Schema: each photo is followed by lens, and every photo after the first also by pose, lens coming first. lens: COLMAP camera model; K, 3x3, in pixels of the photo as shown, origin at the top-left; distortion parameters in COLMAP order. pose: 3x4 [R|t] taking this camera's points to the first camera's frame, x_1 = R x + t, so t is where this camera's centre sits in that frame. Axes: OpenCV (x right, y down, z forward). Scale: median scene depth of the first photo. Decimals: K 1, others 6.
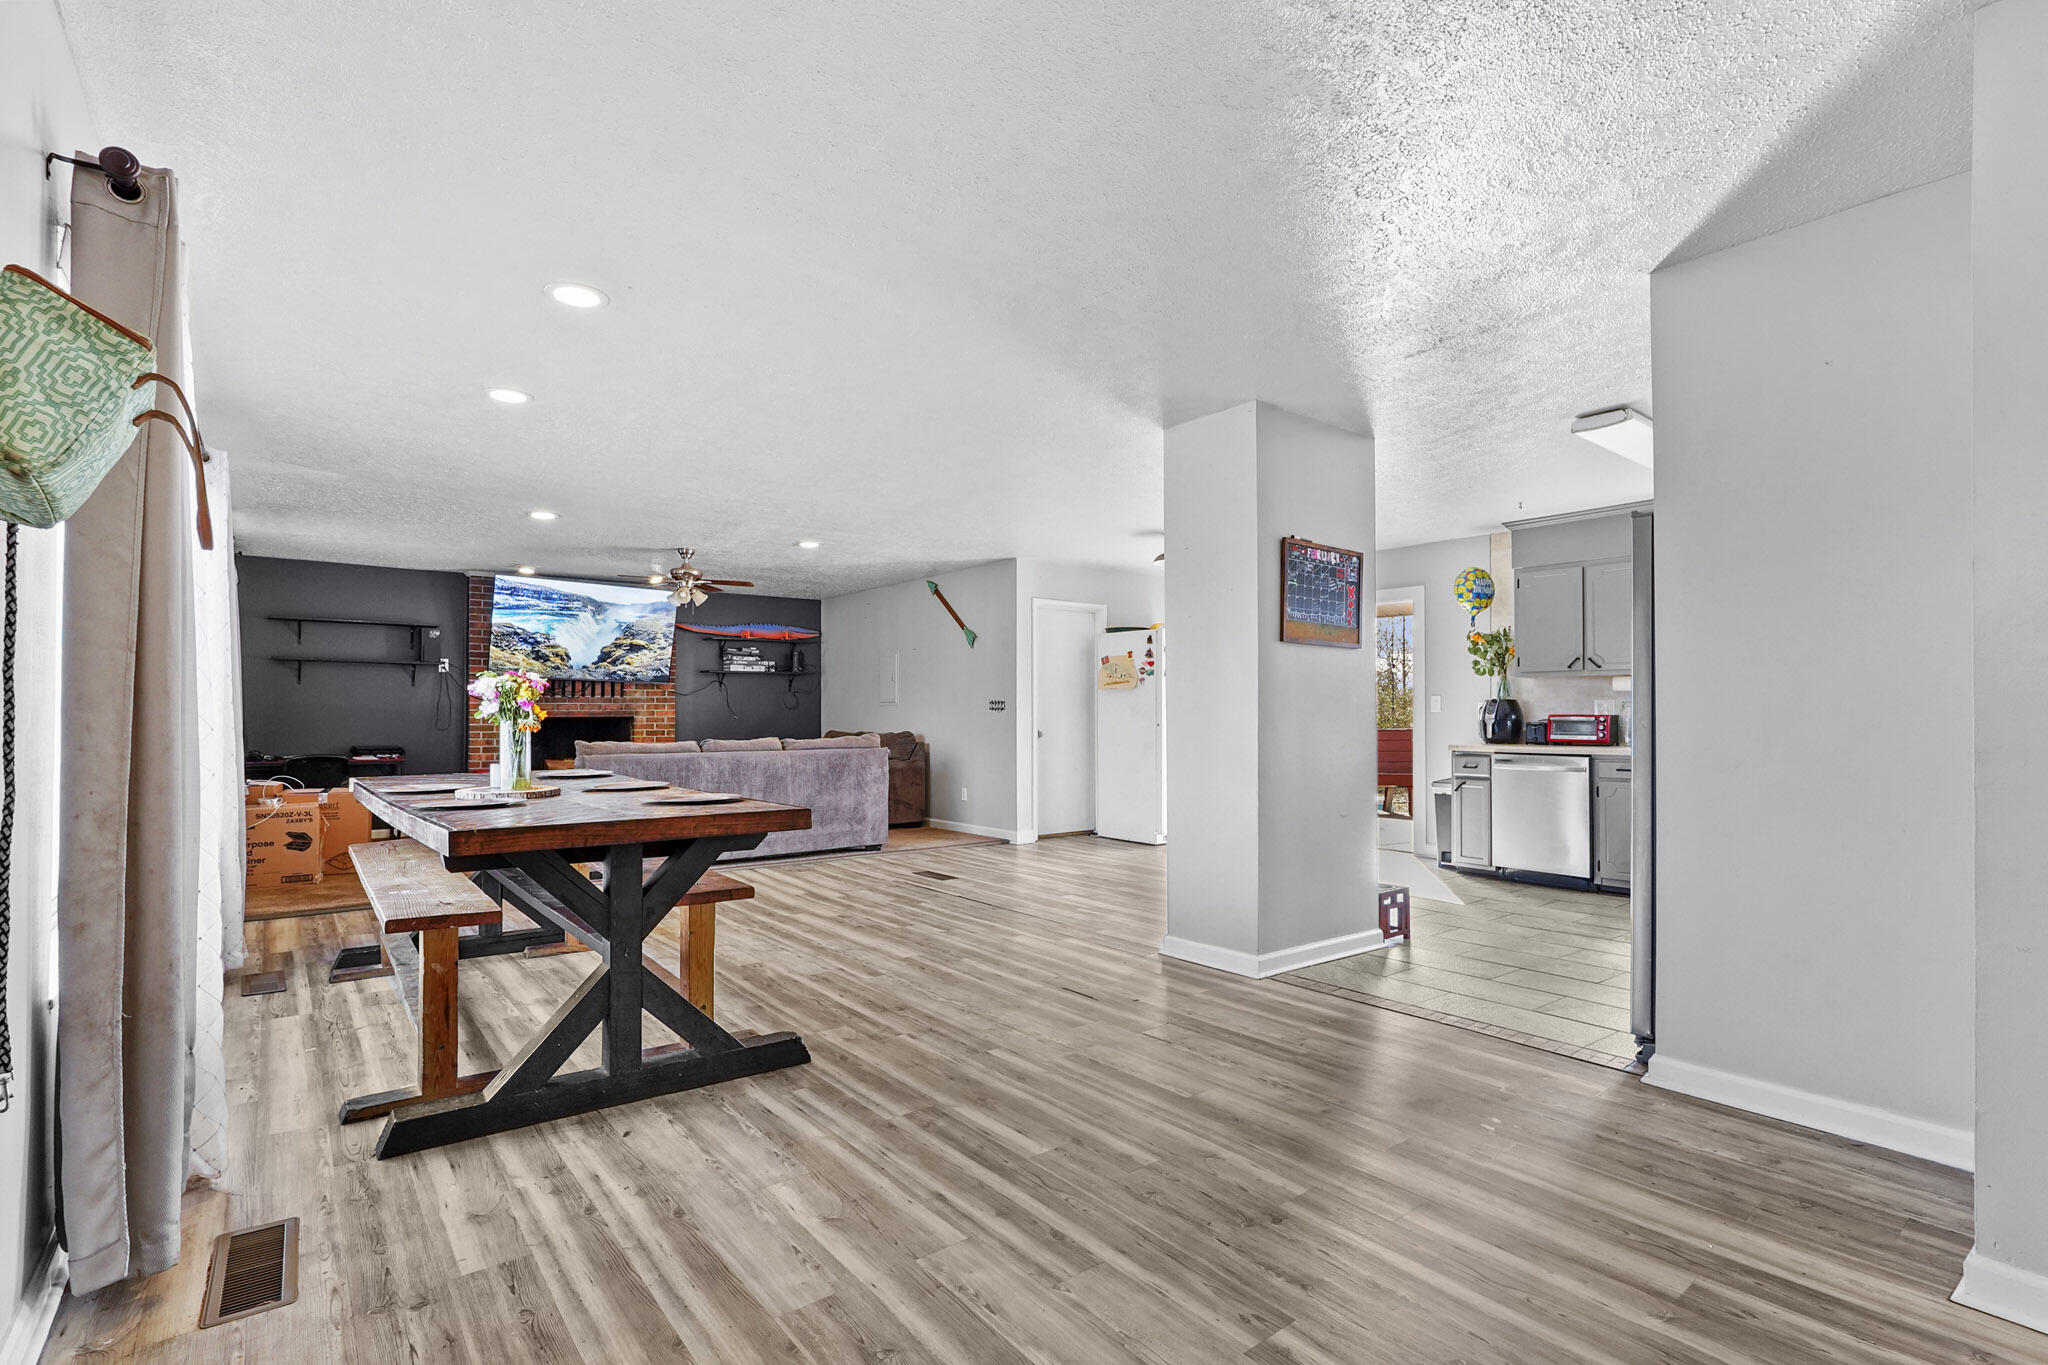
lens RADIAL K [[964.8, 0, 1021.2], [0, 964.8, 703.9], [0, 0, 1]] dist [-0.010542, 0.001001]
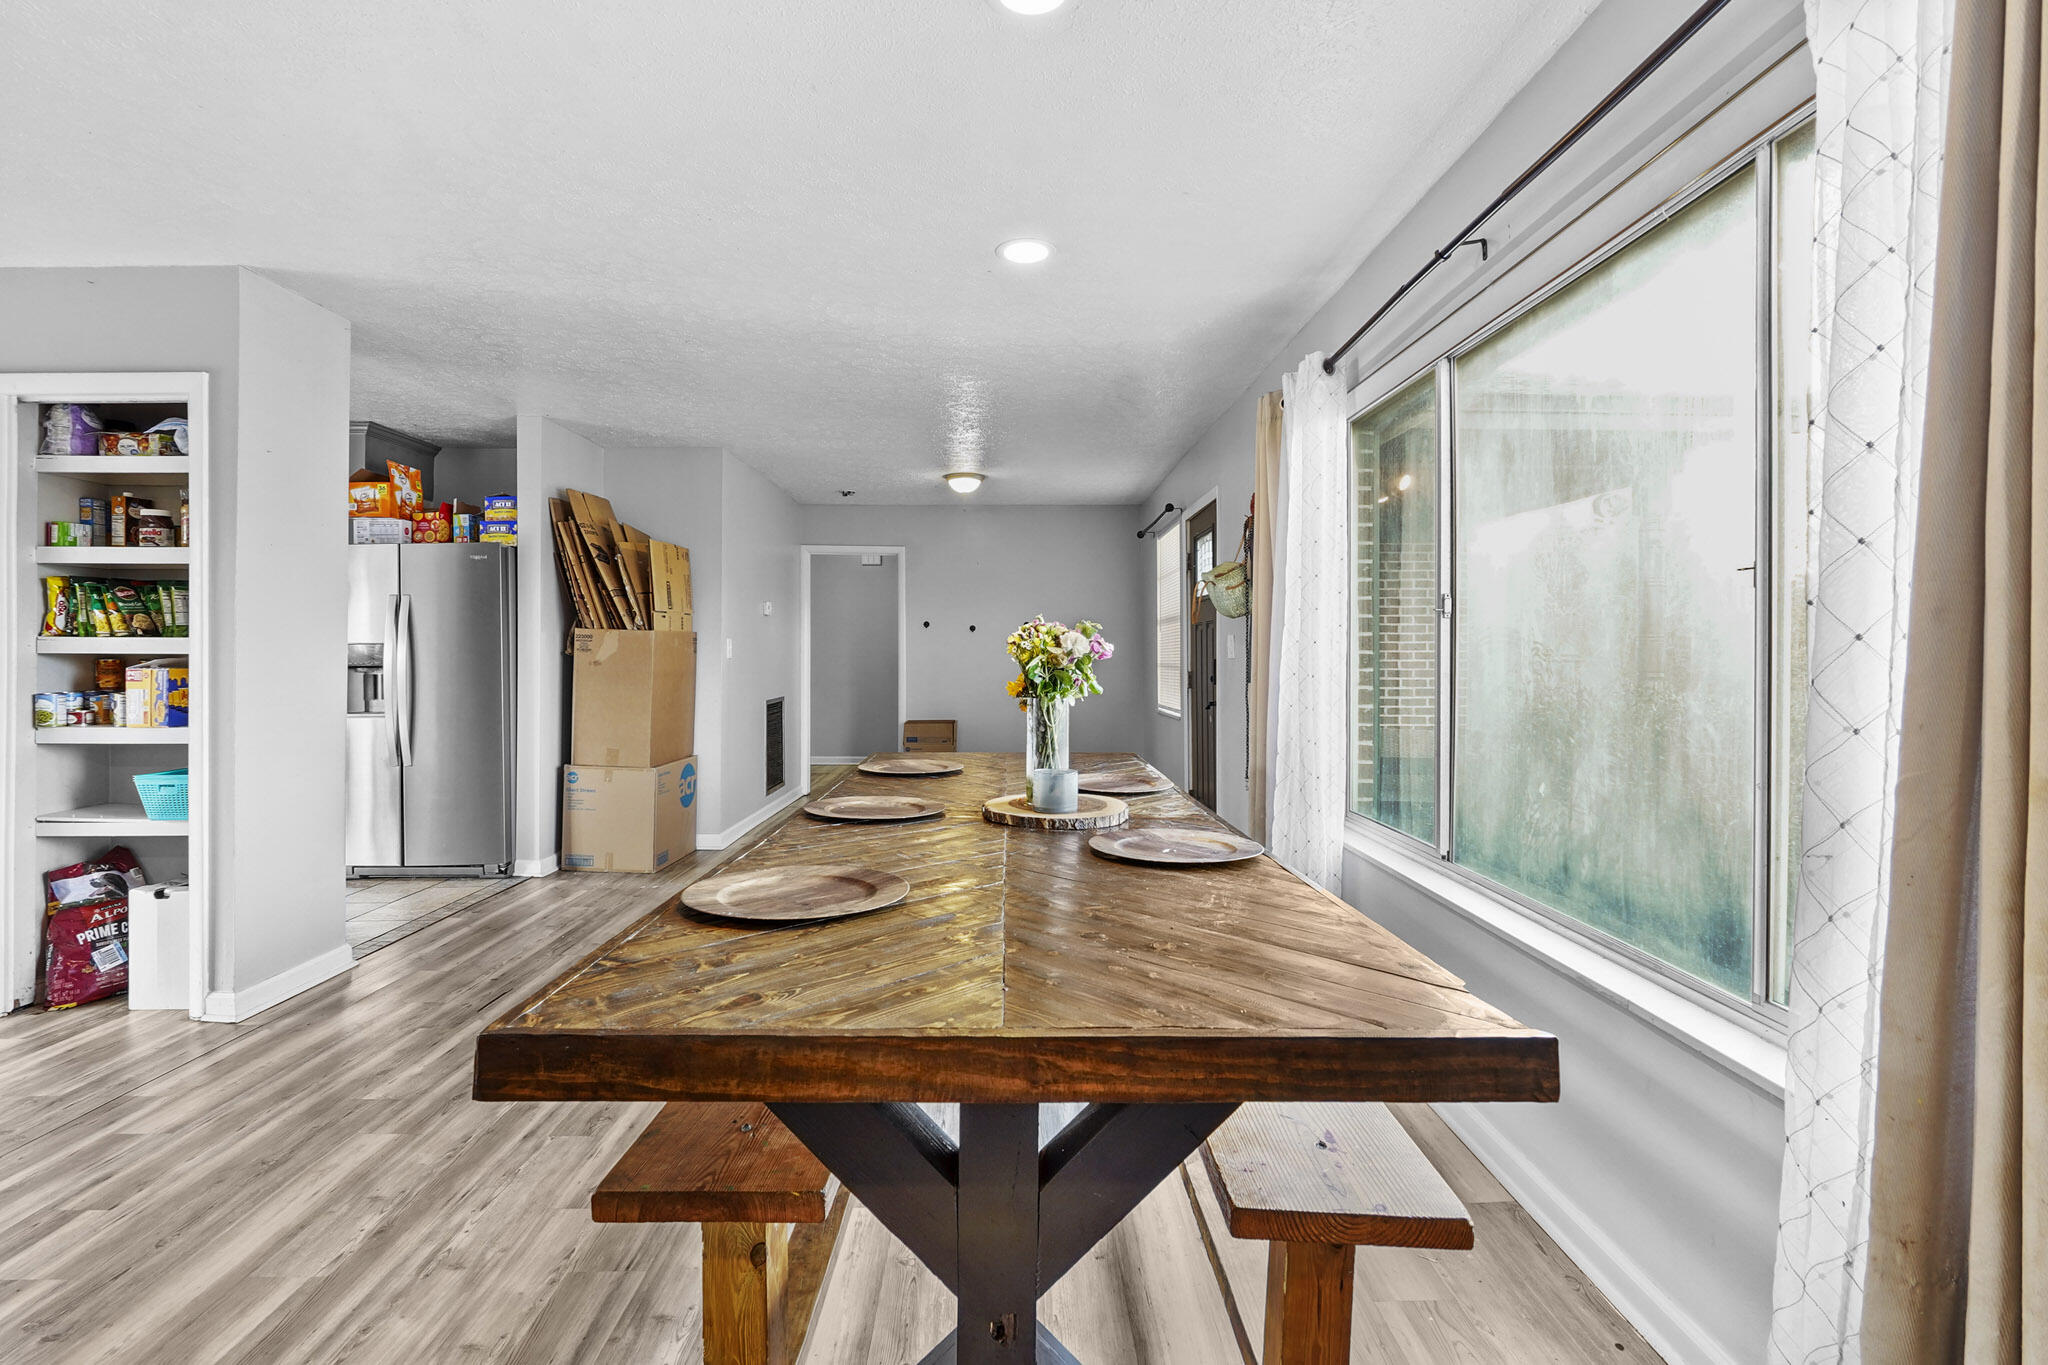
lens RADIAL K [[964.8, 0, 1021.9], [0, 964.8, 673.5], [0, 0, 1]] dist [-0.010542, 0.001001]
pose [[-0.797707, -0.012331, 0.602919, -0.393211], [-0.007739, 0.999918, 0.010212, -0.001571], [-0.602995, 0.003480, -0.797737, 0.665339]]
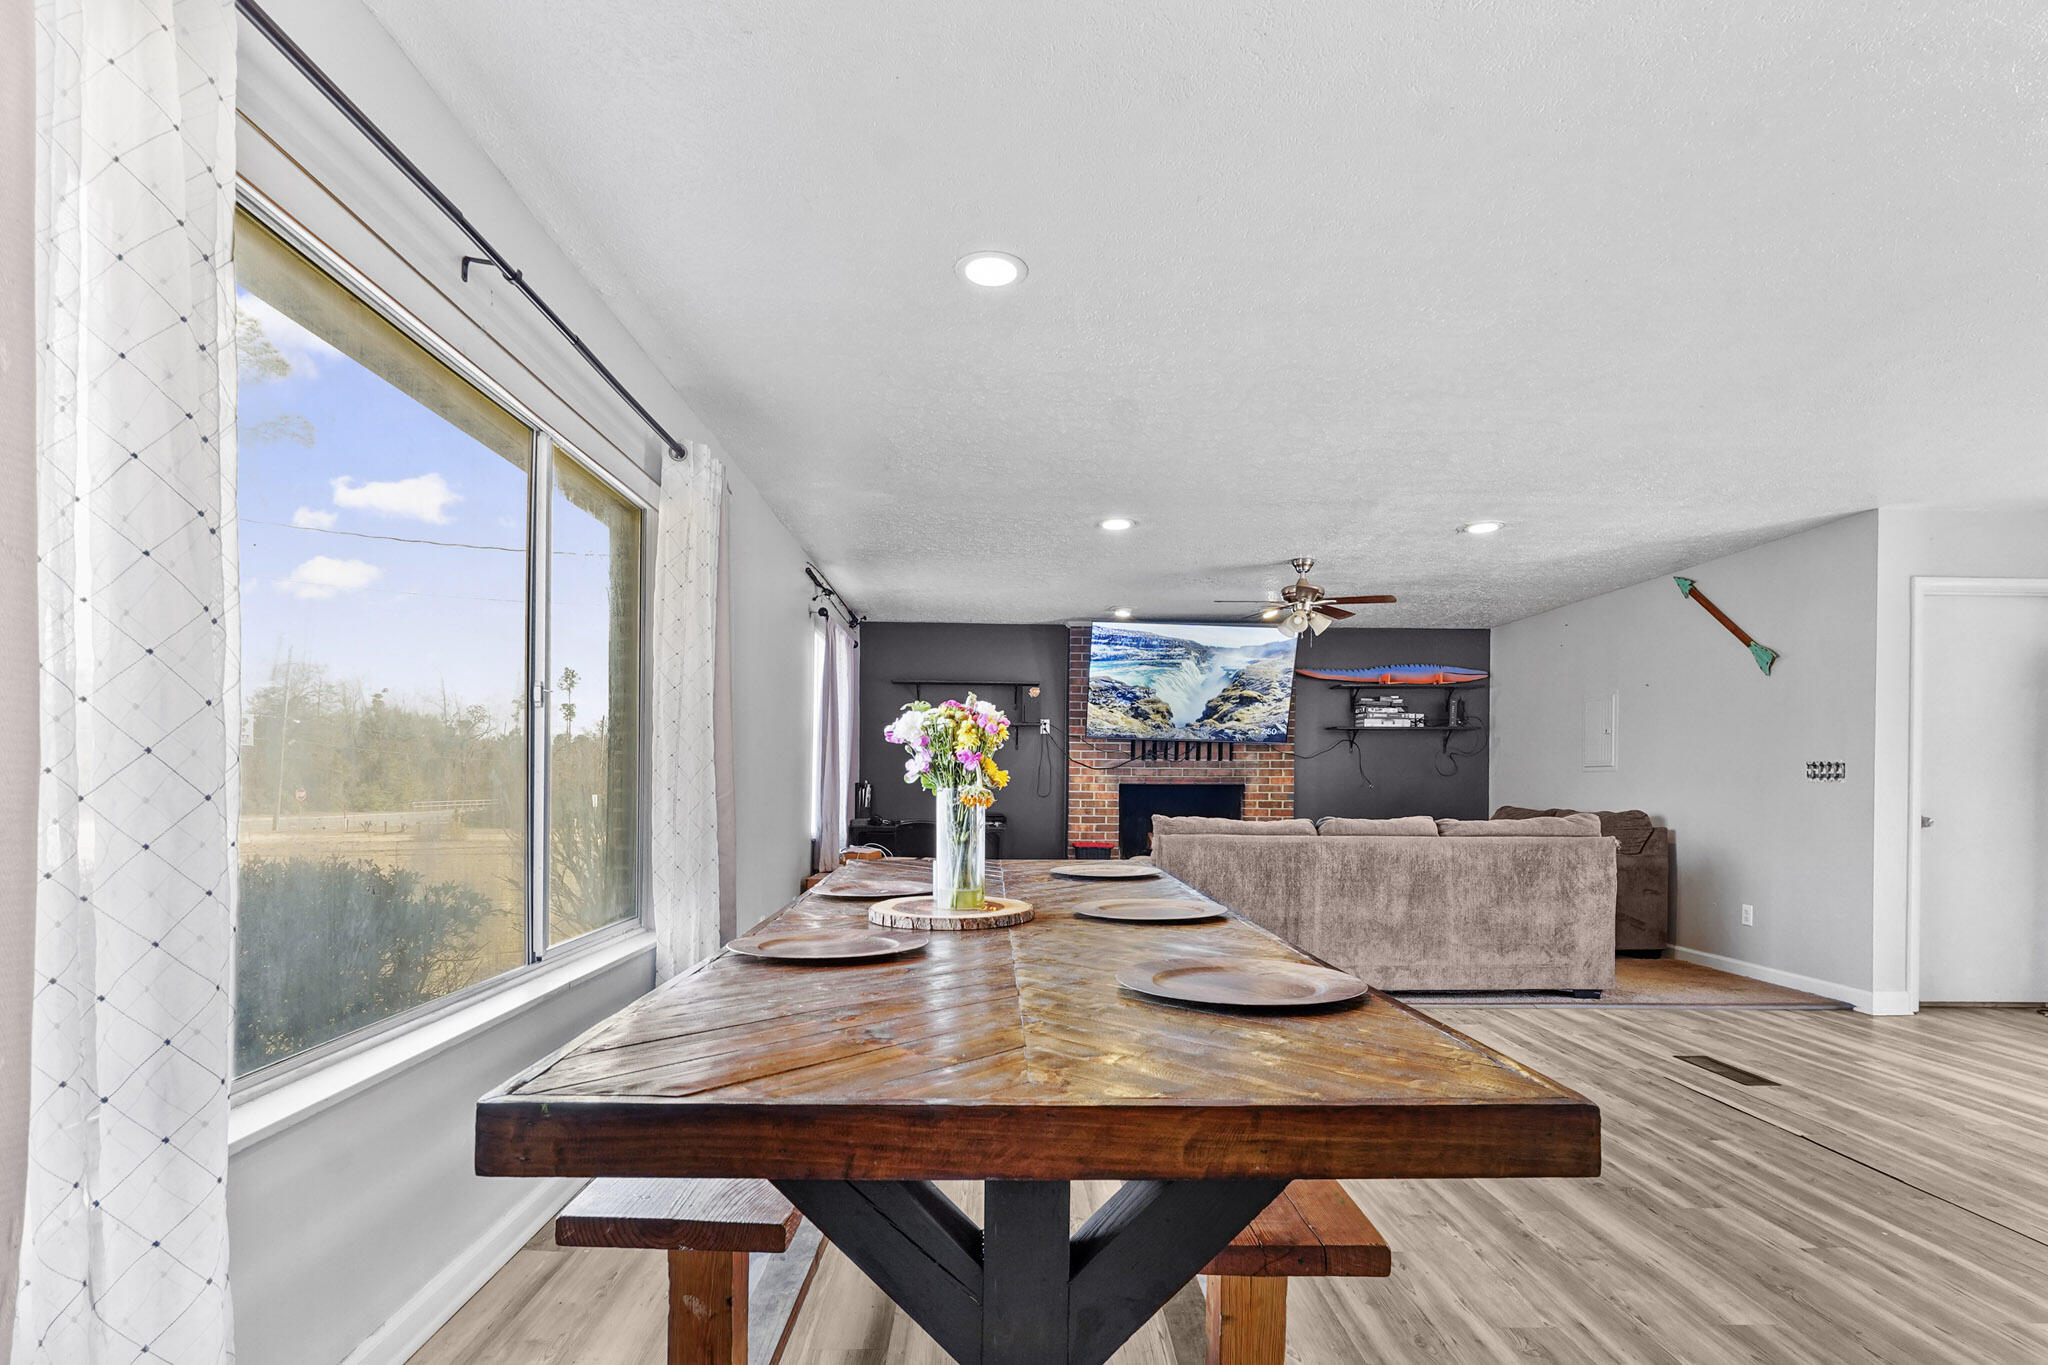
lens RADIAL K [[964.8, 0, 1011.5], [0, 964.8, 790.1], [0, 0, 1]] dist [-0.010542, 0.001001]
pose [[0.796244, 0.011885, -0.604859, -0.067646], [-0.001133, 0.999835, 0.018154, 0.003767], [0.604975, -0.013770, 0.796126, 0.244252]]
